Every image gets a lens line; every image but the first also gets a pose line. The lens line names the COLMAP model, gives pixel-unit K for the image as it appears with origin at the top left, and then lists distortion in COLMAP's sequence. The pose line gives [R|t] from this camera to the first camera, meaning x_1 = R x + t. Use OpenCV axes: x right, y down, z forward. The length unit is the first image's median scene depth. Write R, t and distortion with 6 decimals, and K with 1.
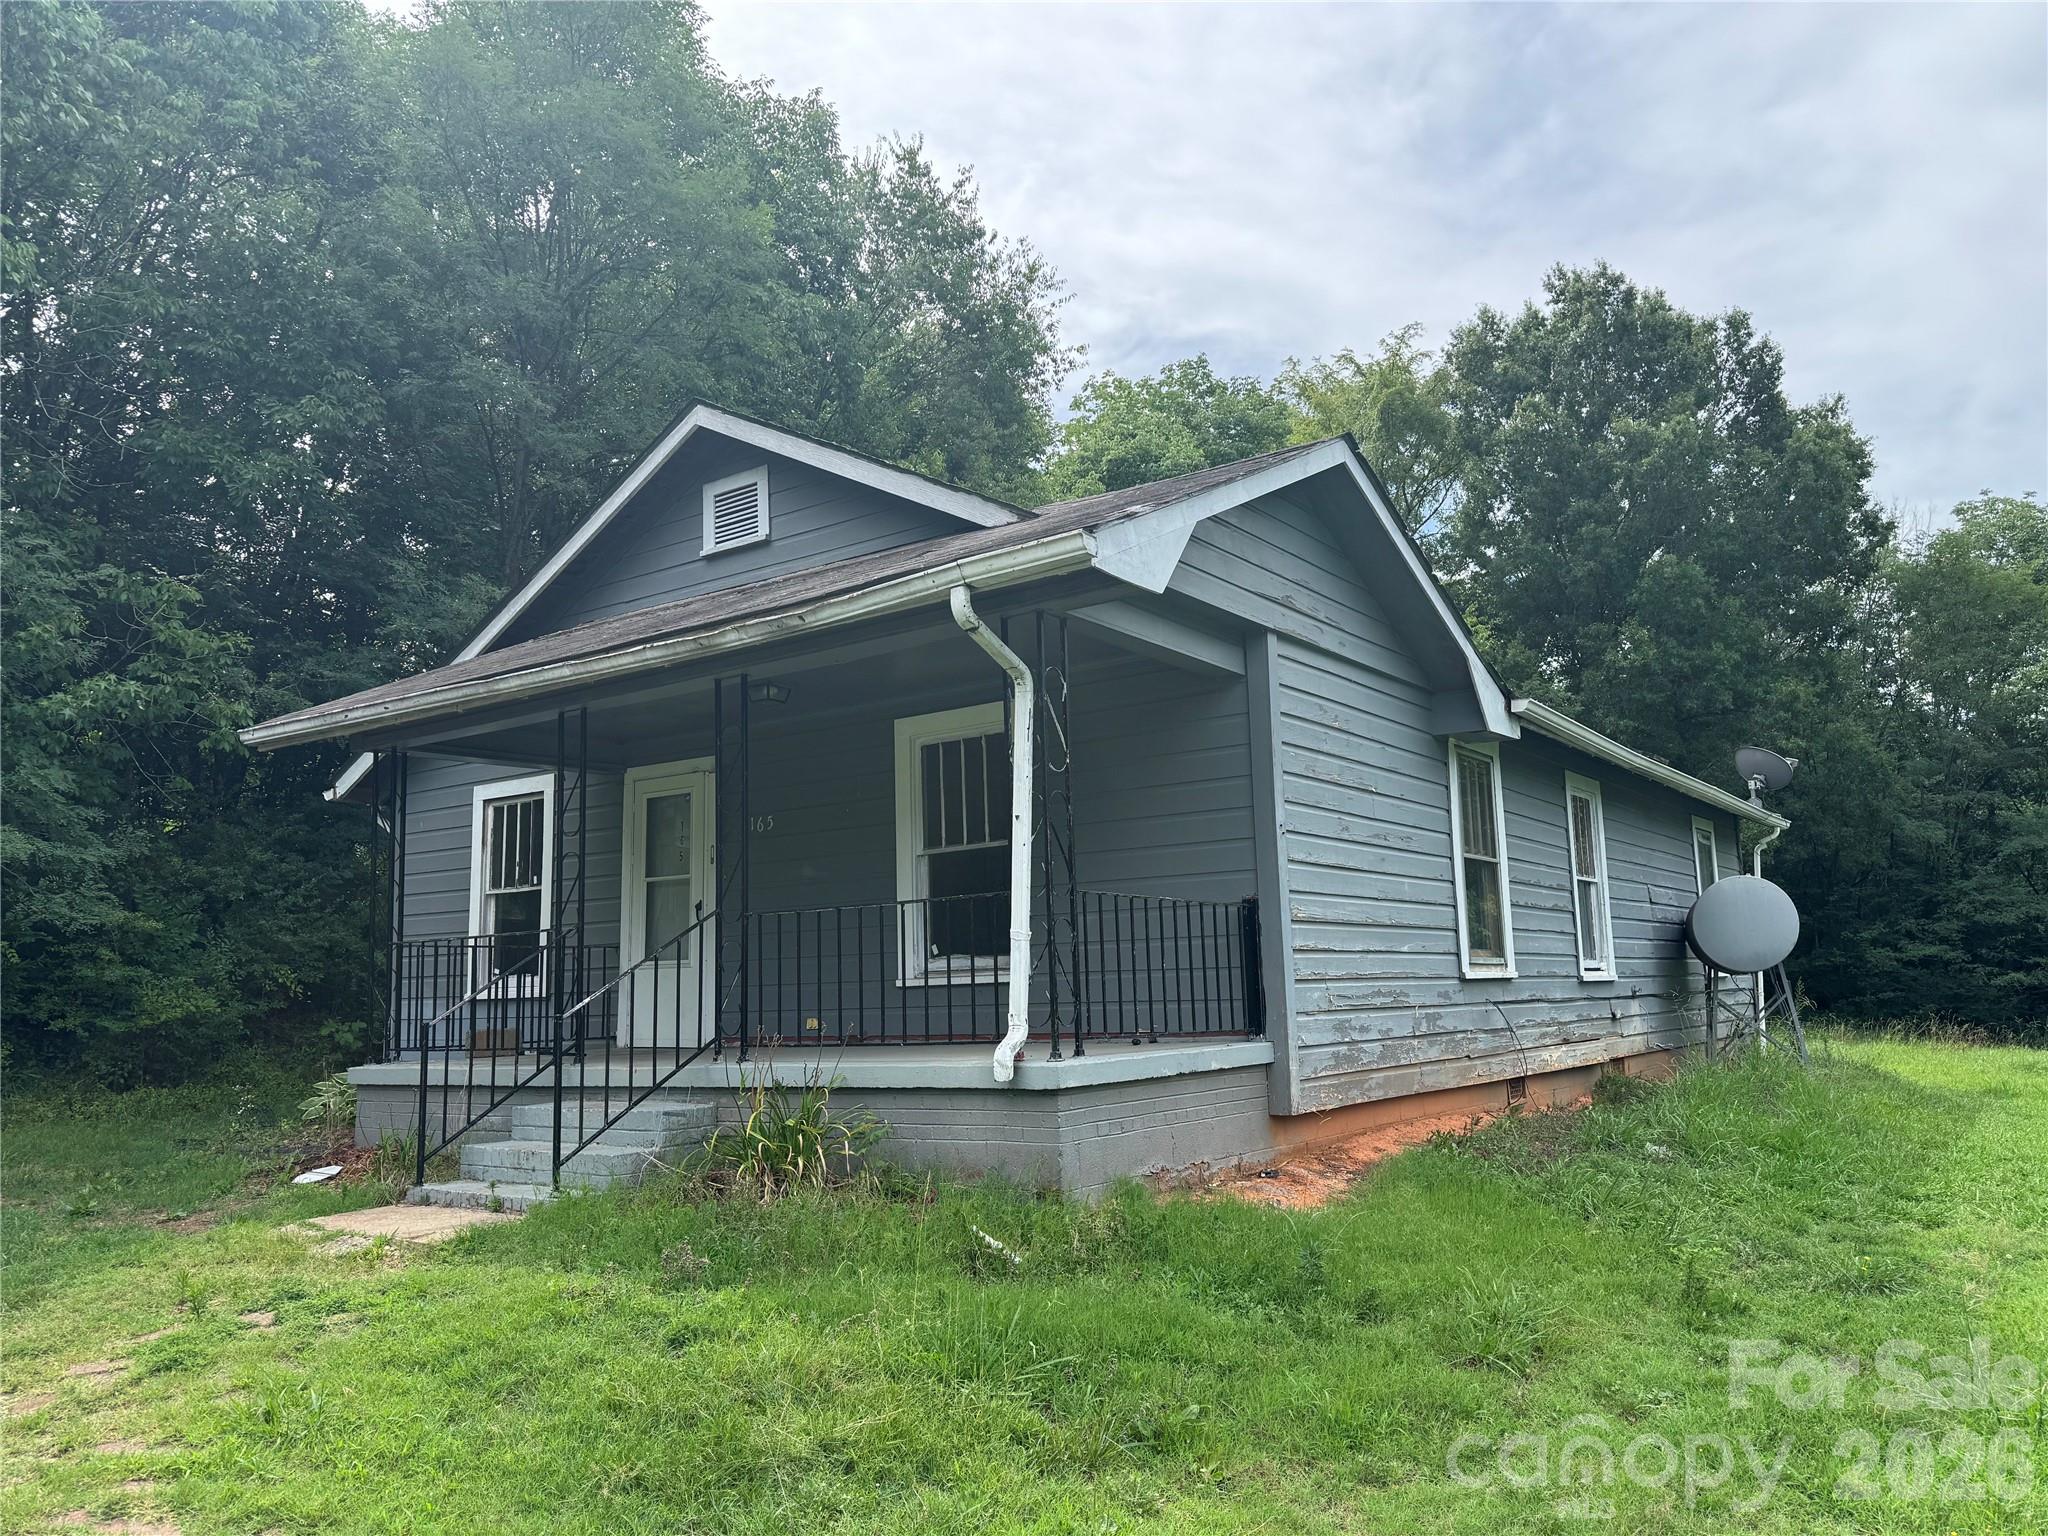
lens RADIAL K [[1485.7, 0, 1024.0], [0, 1485.7, 768.0], [0, 0, 1]] dist [0.119941, -0.214205]
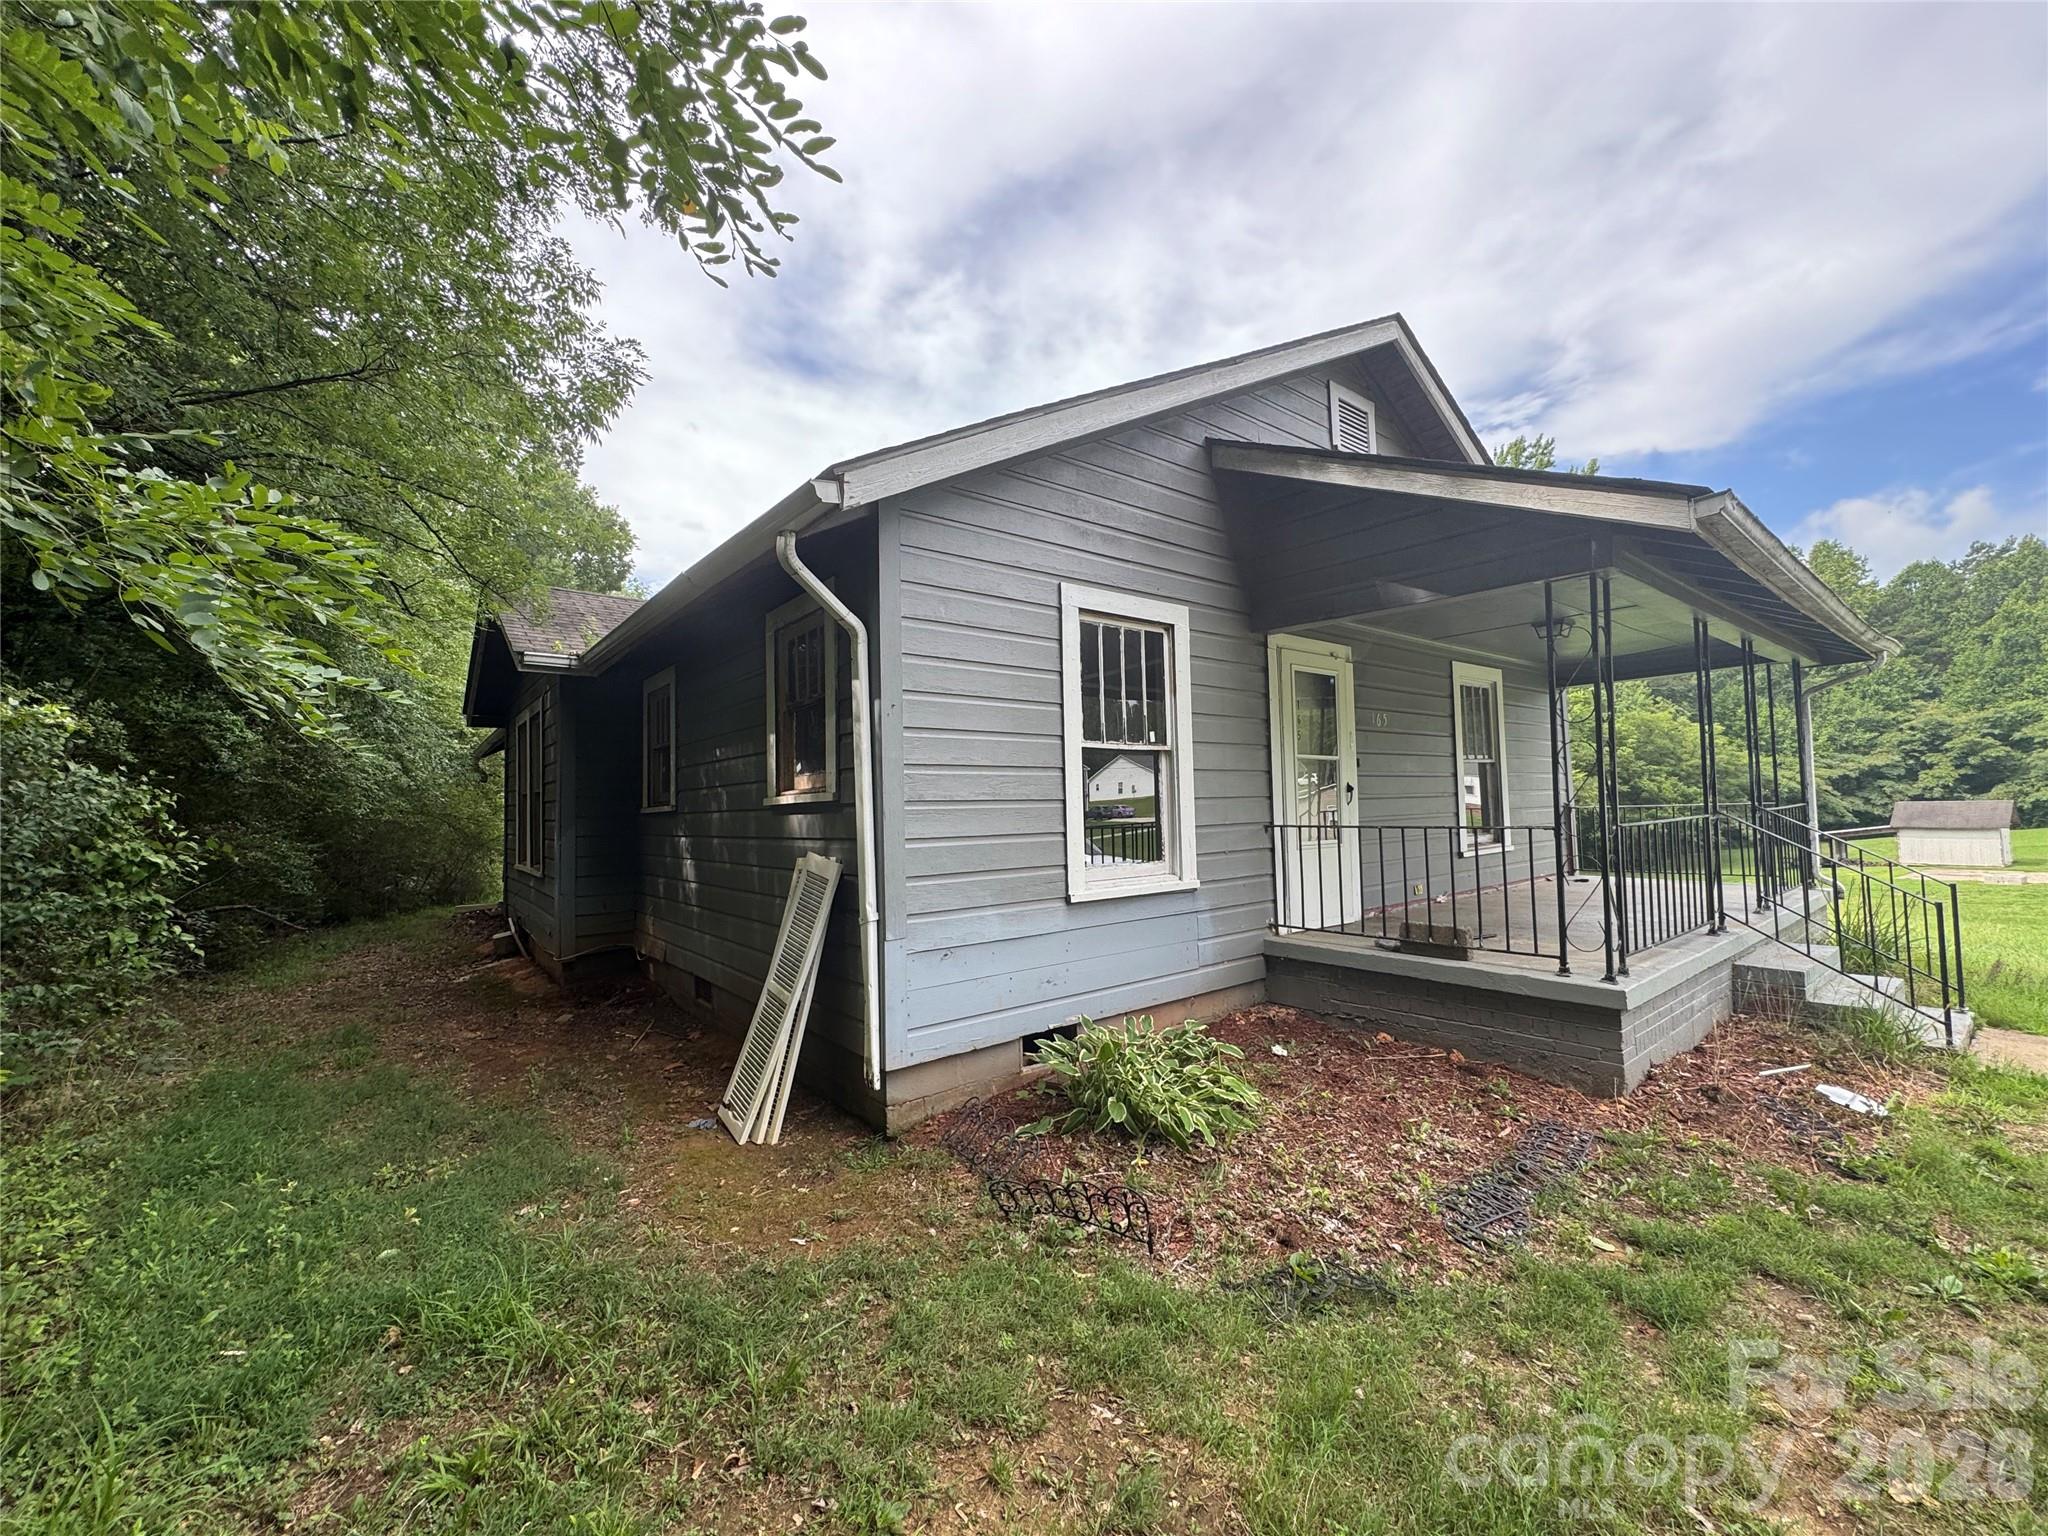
lens RADIAL K [[824.5, 0, 1024.0], [0, 824.5, 768.0], [0, 0, 1]] dist [-0.000090, -0.000014]
pose [[0.278801, 0.066882, 0.958017, -0.727581], [-0.125812, 0.991518, -0.032607, 0.109692], [-0.952072, -0.111440, 0.284851, 0.922691]]
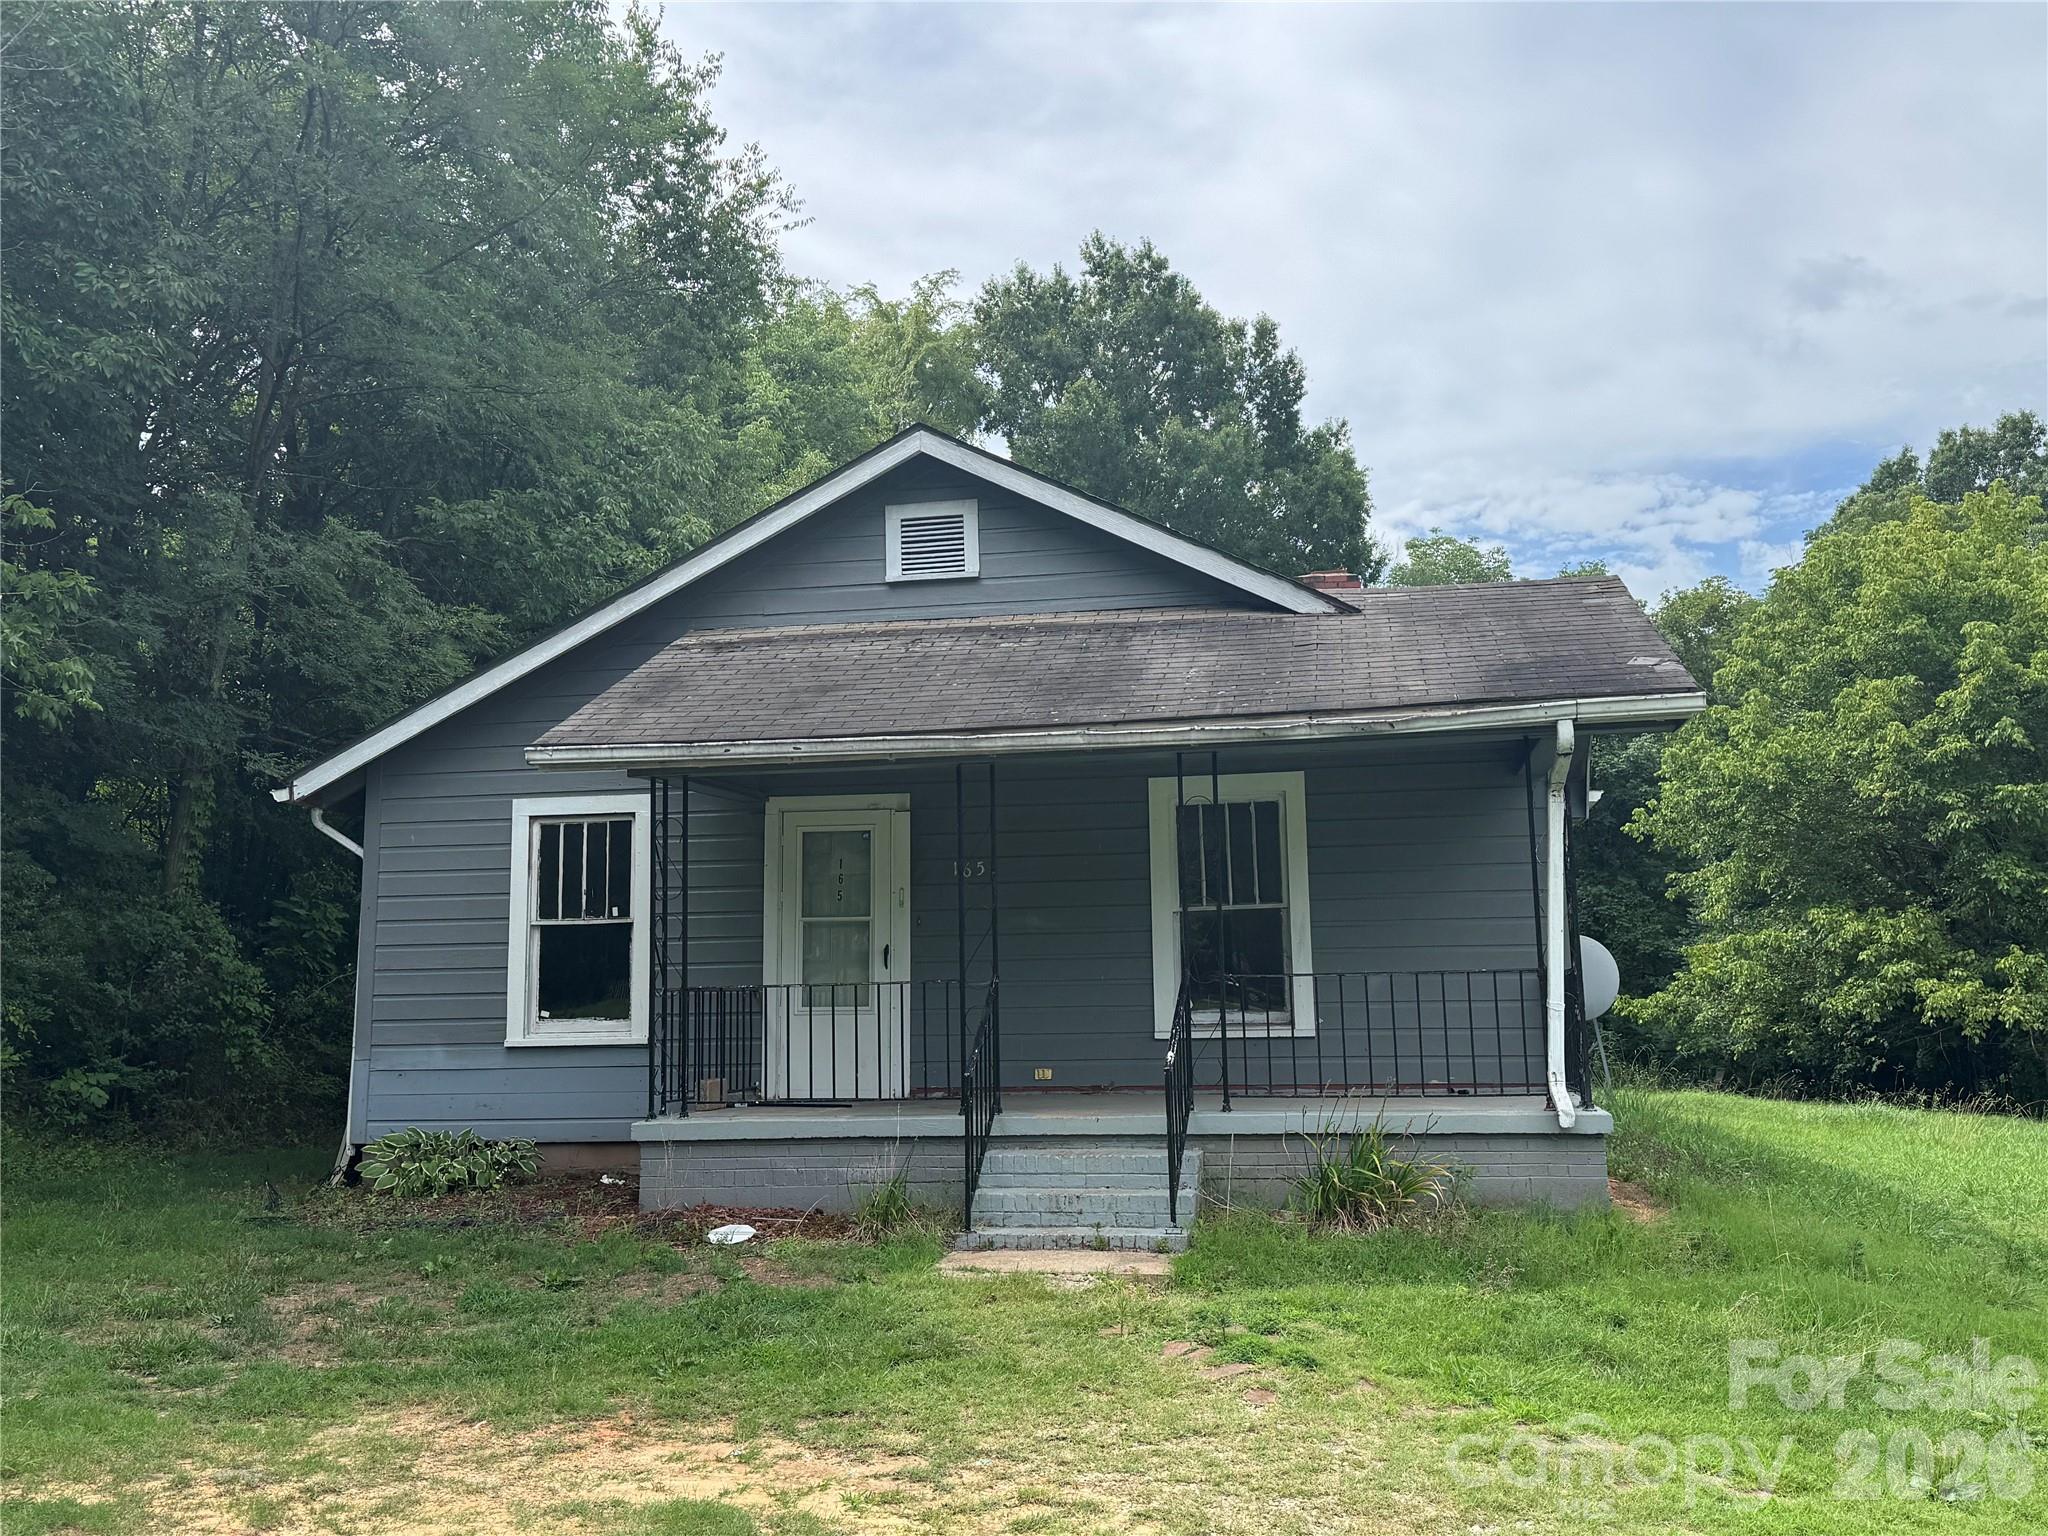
lens RADIAL K [[1875.9, 0, 1024.0], [0, 1875.9, 768.0], [0, 0, 1]] dist [0.135564, 0.002143]
pose [[0.902979, 0.064738, 0.424780, -0.576060], [-0.071293, 0.997455, -0.000462, -0.026471], [-0.423729, -0.029867, 0.905296, -0.110820]]
